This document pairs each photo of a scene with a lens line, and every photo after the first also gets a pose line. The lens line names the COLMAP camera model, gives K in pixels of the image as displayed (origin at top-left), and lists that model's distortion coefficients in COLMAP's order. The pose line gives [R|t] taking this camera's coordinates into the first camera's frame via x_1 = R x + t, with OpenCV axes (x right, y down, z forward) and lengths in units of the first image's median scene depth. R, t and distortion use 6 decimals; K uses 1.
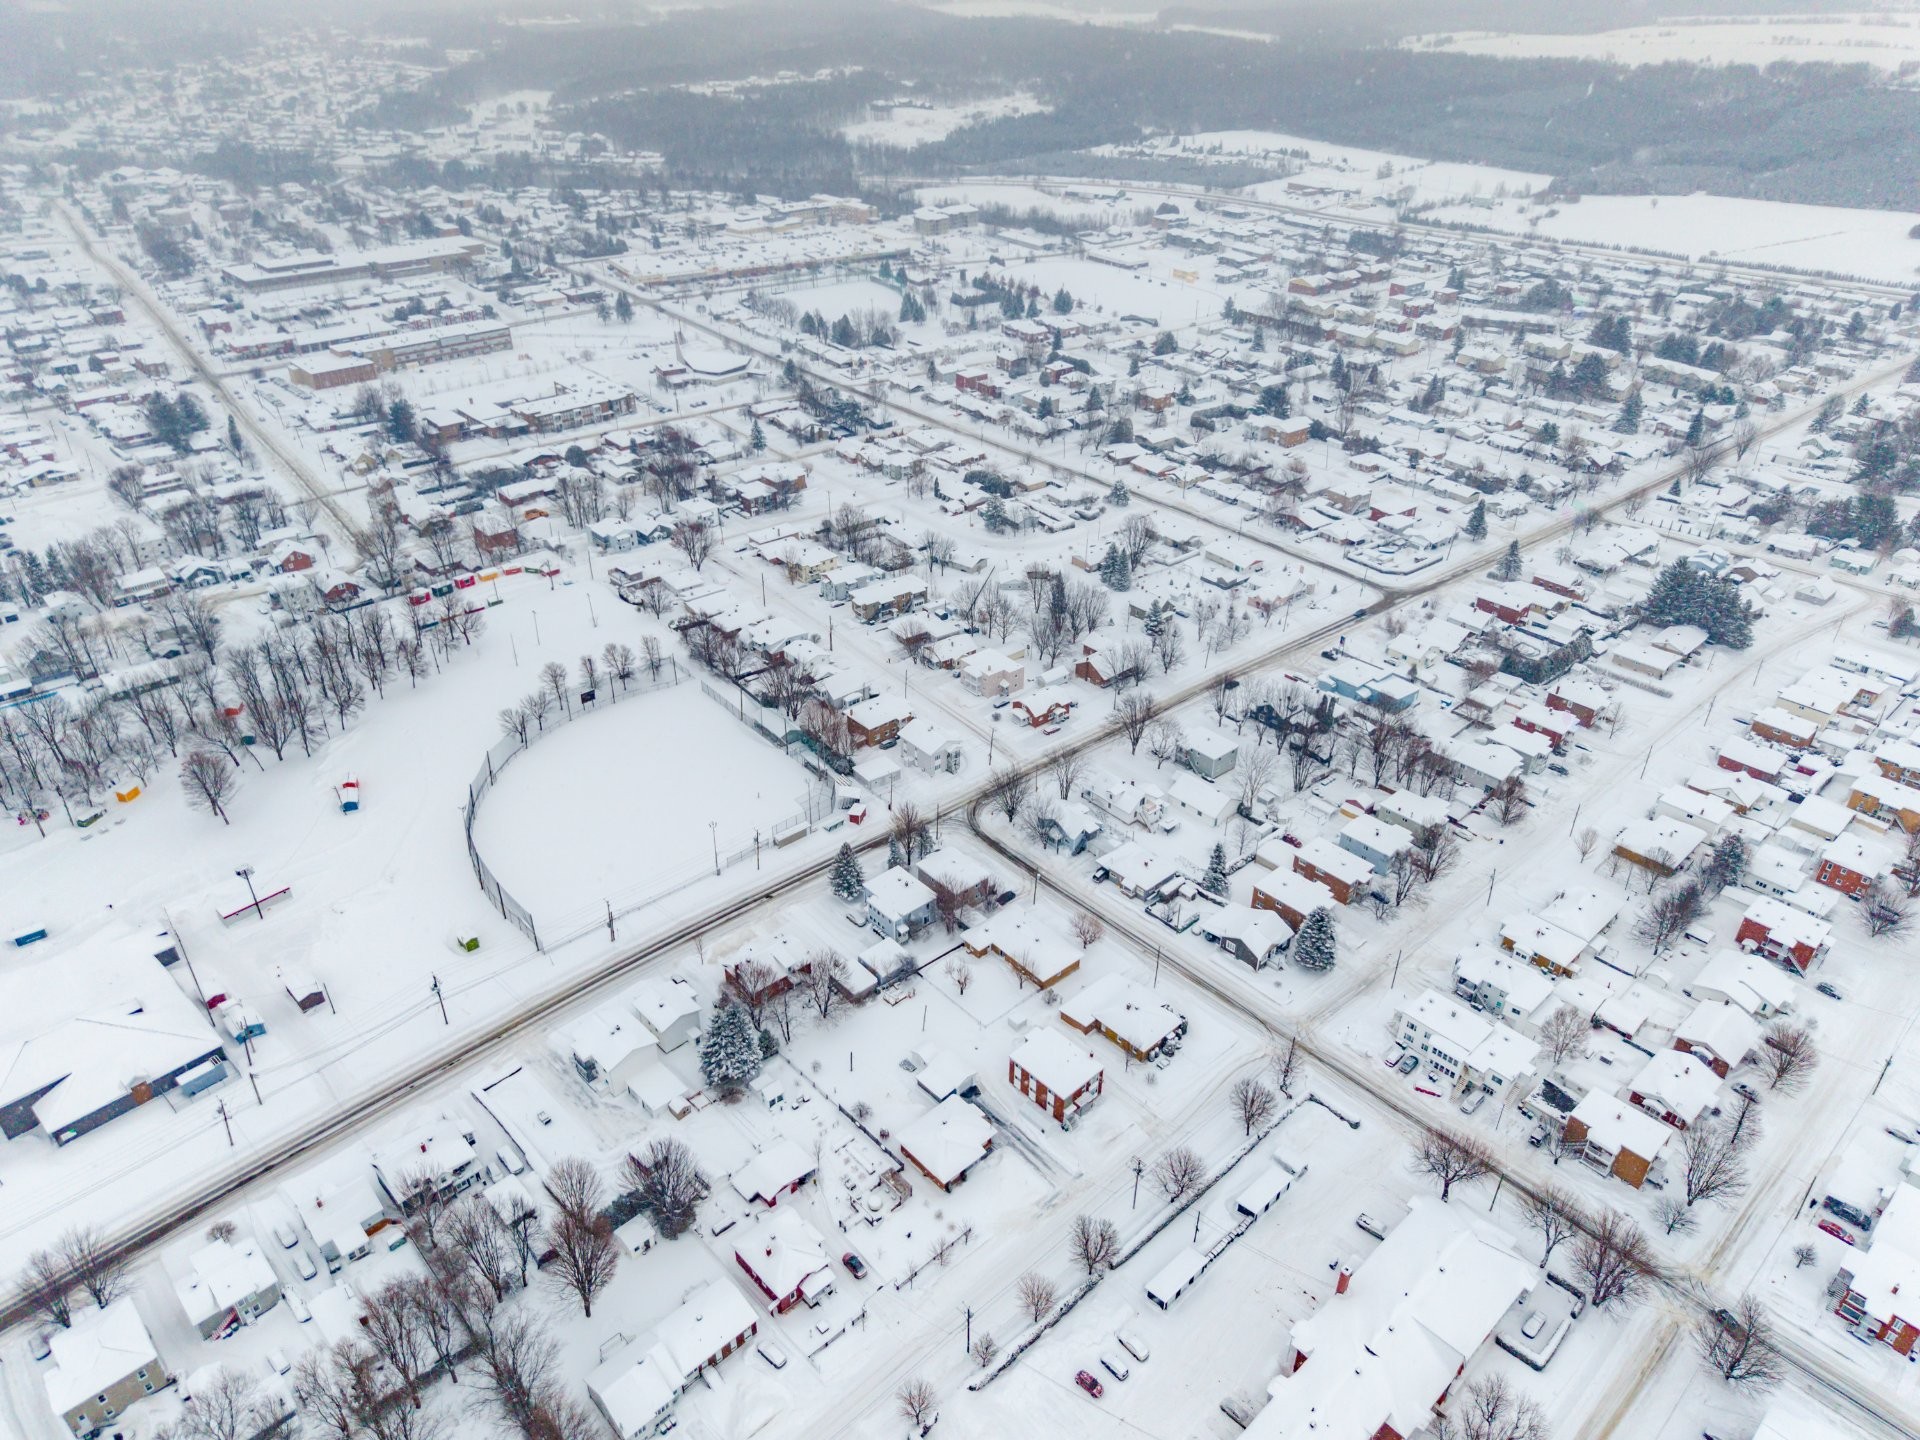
lens RADIAL K [[1254.1, 0, 972.8], [0, 1254.1, 726.4], [0, 0, 1]] dist [0.035209, -0.019231]
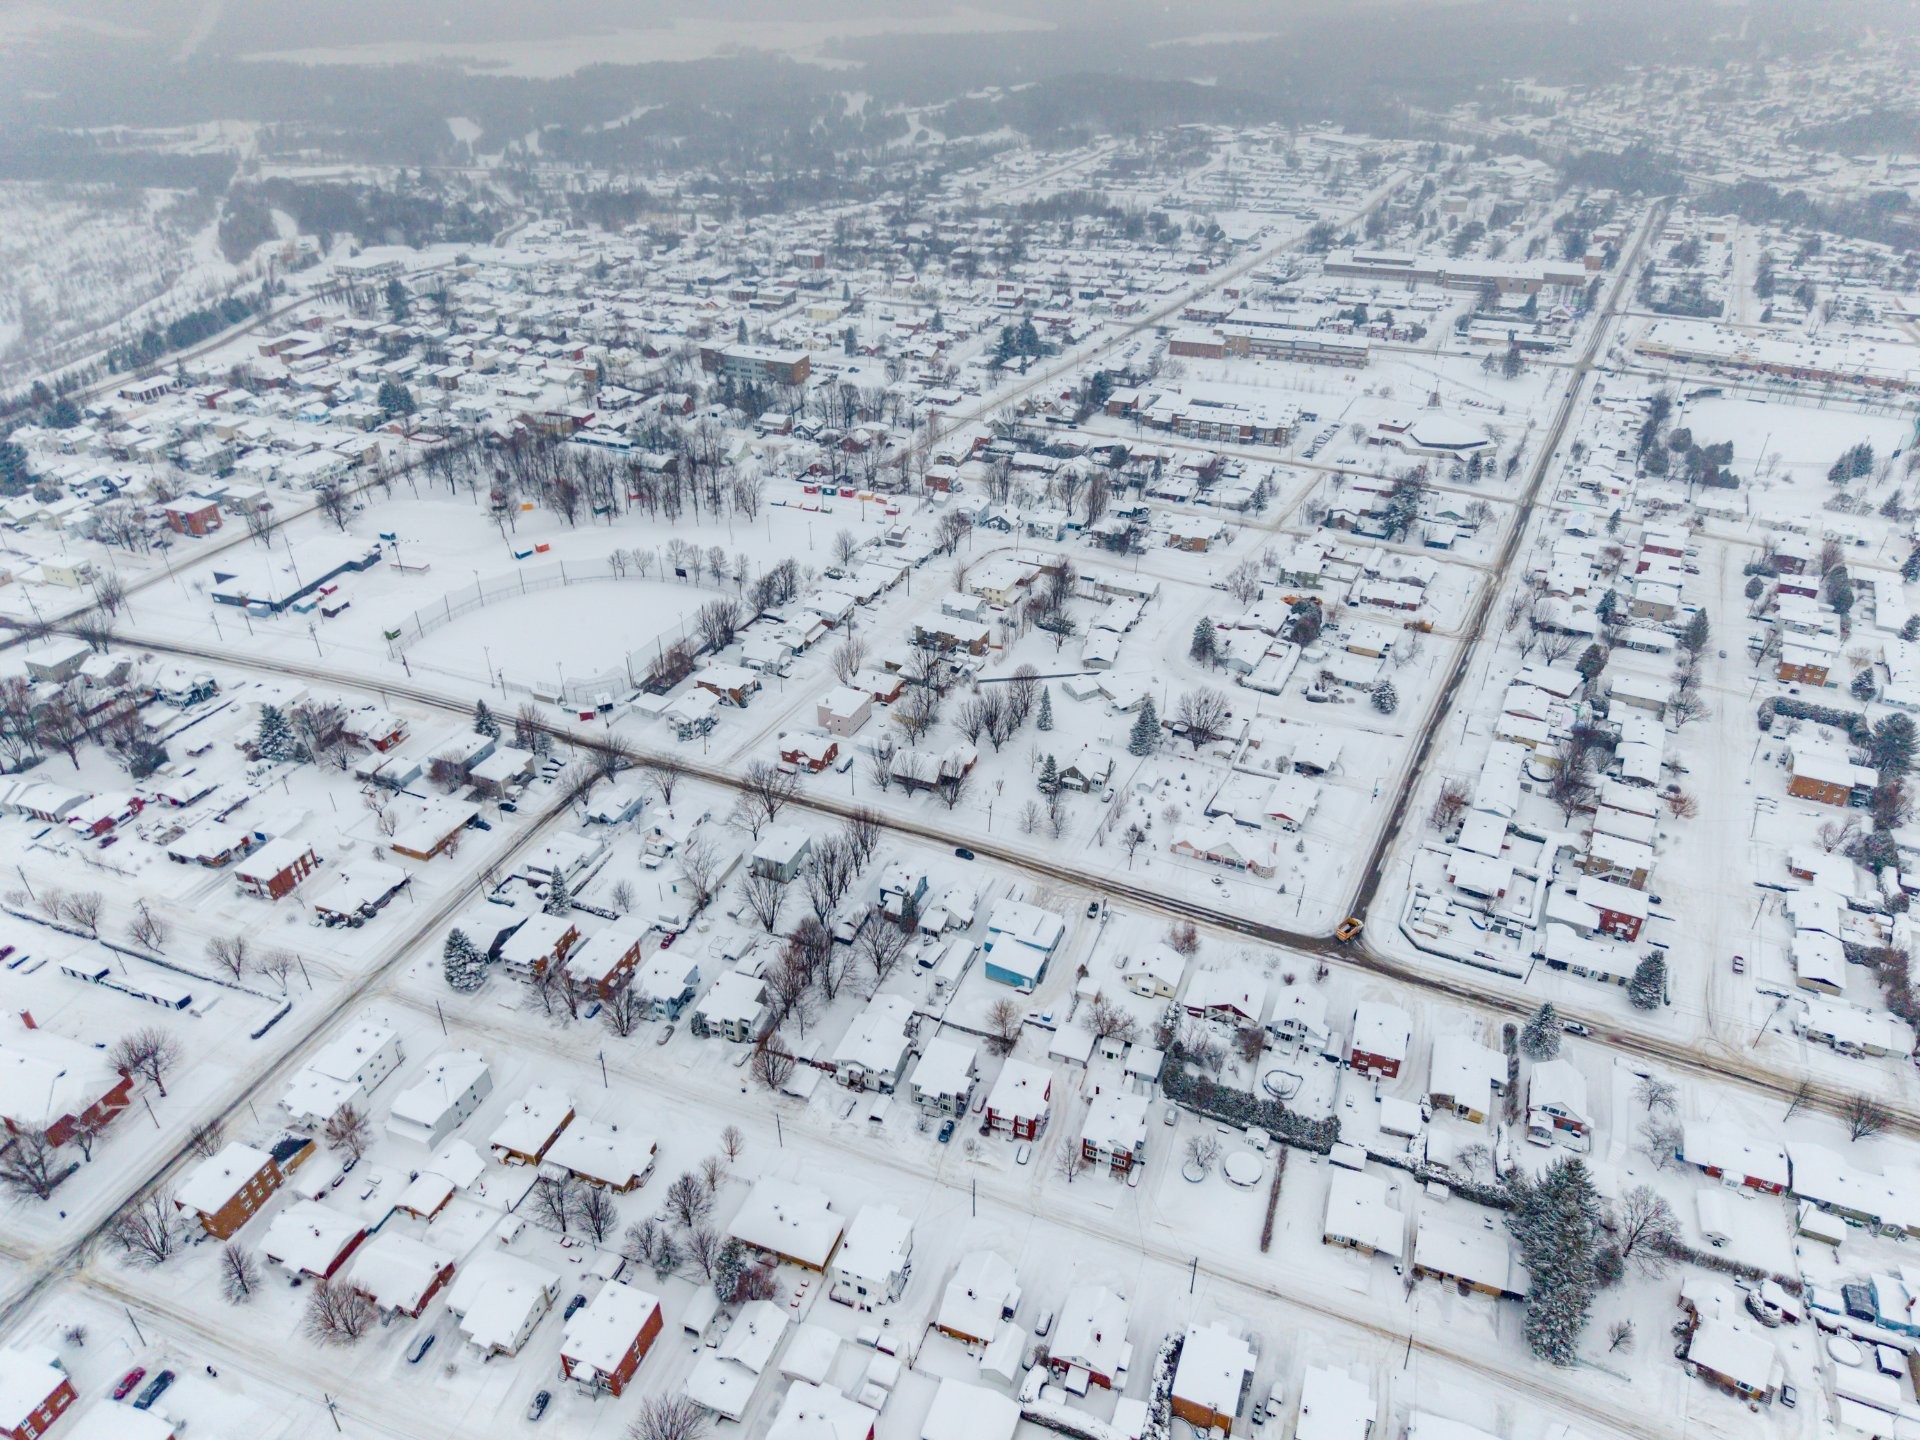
lens RADIAL K [[1254.1, 0, 972.8], [0, 1254.1, 726.4], [0, 0, 1]] dist [0.035209, -0.019231]
pose [[0.446687, 0.474745, -0.758345, 0.621361], [-0.471777, 0.845174, 0.251212, -0.249172], [0.760195, 0.245557, 0.601503, 0.331409]]
